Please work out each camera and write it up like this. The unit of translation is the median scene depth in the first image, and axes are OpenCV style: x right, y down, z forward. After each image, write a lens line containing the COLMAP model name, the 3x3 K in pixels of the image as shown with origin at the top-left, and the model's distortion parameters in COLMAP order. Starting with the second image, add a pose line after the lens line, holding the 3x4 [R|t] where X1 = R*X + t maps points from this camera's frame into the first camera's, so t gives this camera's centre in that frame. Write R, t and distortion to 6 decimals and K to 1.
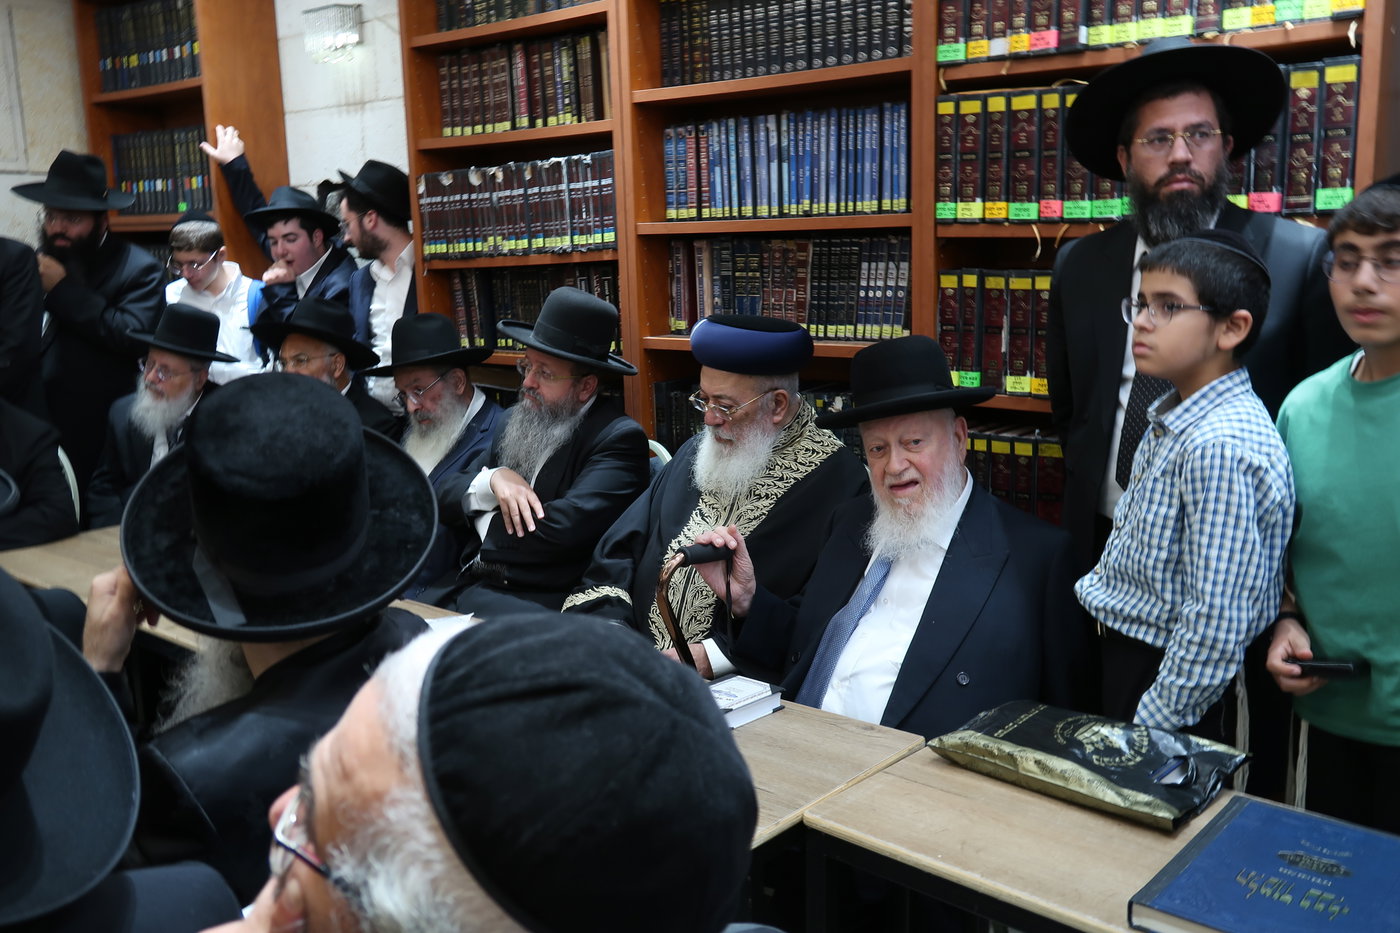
lens RADIAL K [[1277.6, 0, 709.2], [0, 1277.6, 472.0], [0, 0, 1]] dist [-0.012418, 0.003507]
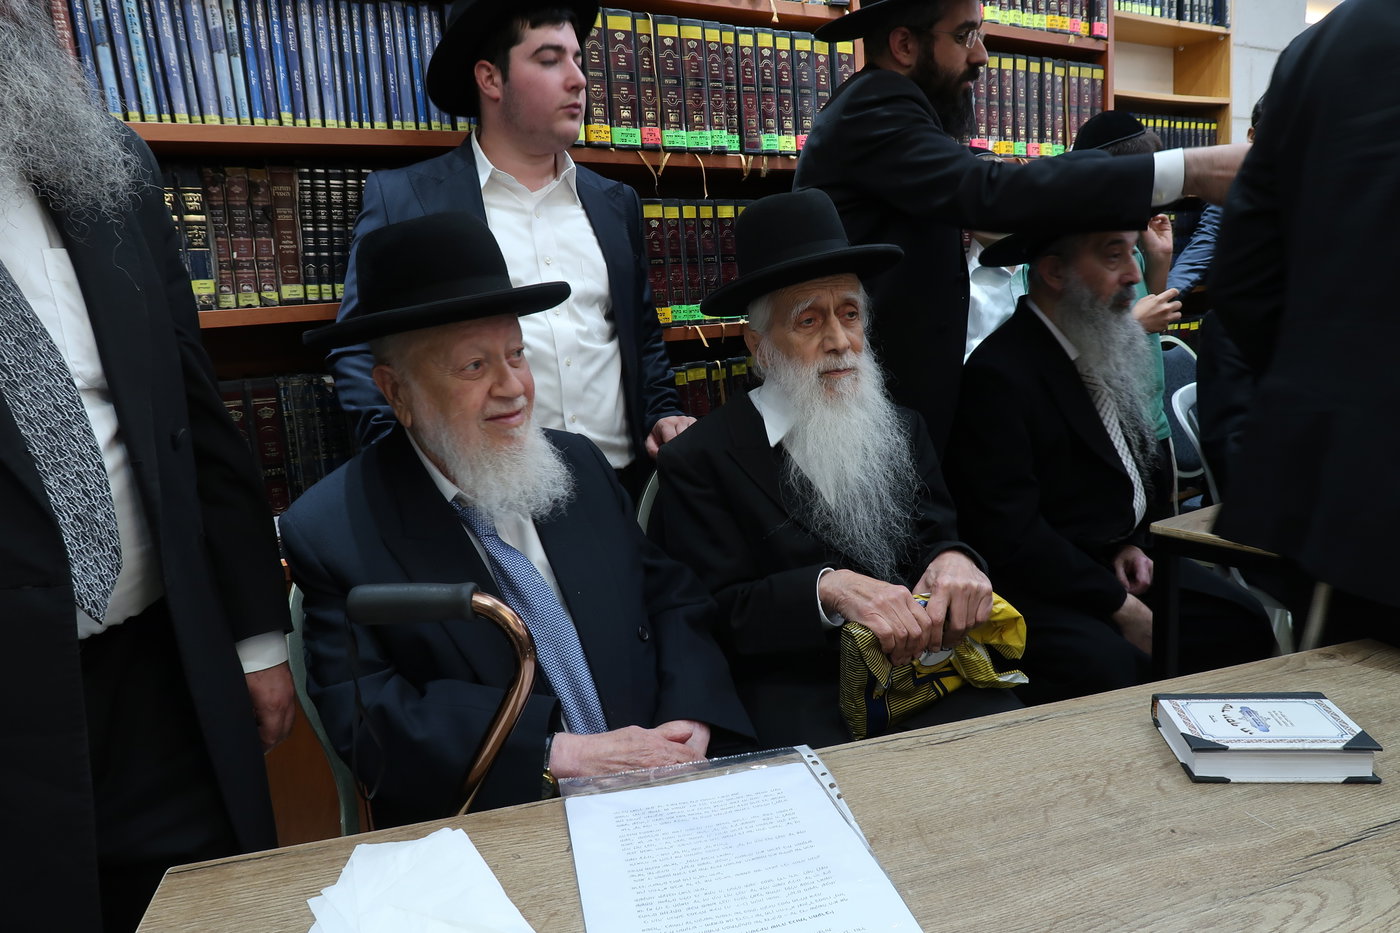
lens RADIAL K [[965.9, 0, 694.8], [0, 965.9, 451.9], [0, 0, 1]] dist [-0.008590, -0.001808]
pose [[0.327082, -0.154467, 0.932286, -0.373098], [0.225651, 0.970778, 0.081678, -0.015935], [-0.917660, 0.183656, 0.352379, 0.597226]]
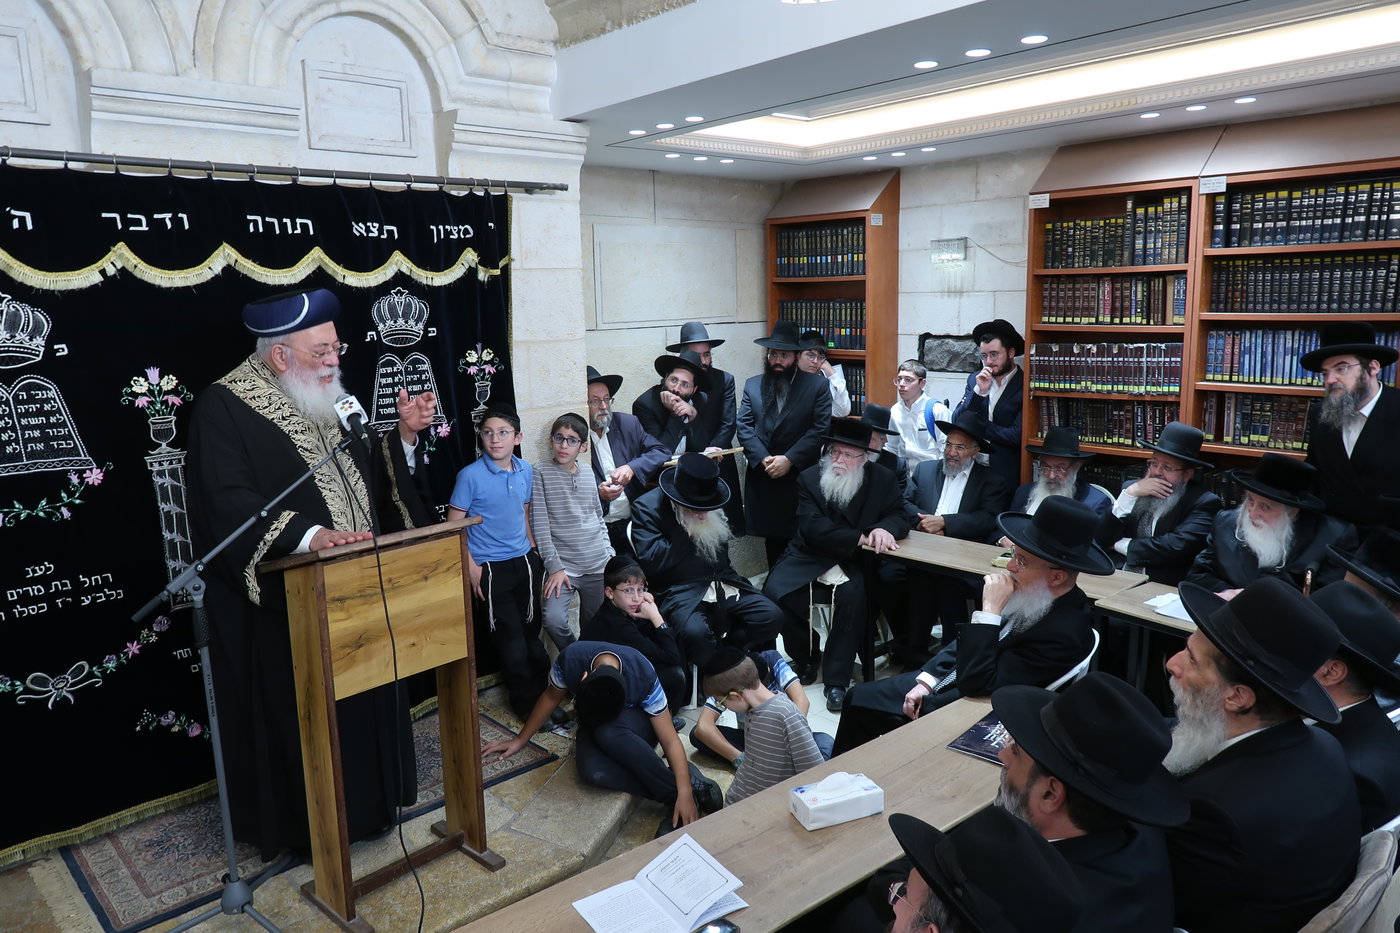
lens RADIAL K [[965.9, 0, 725.8], [0, 965.9, 476.7], [0, 0, 1]] dist [-0.008590, -0.001808]
pose [[0.990530, 0.031472, -0.133639, -0.547993], [-0.030273, 0.999481, 0.010994, -0.055024], [0.133916, -0.006844, 0.990969, -0.482752]]
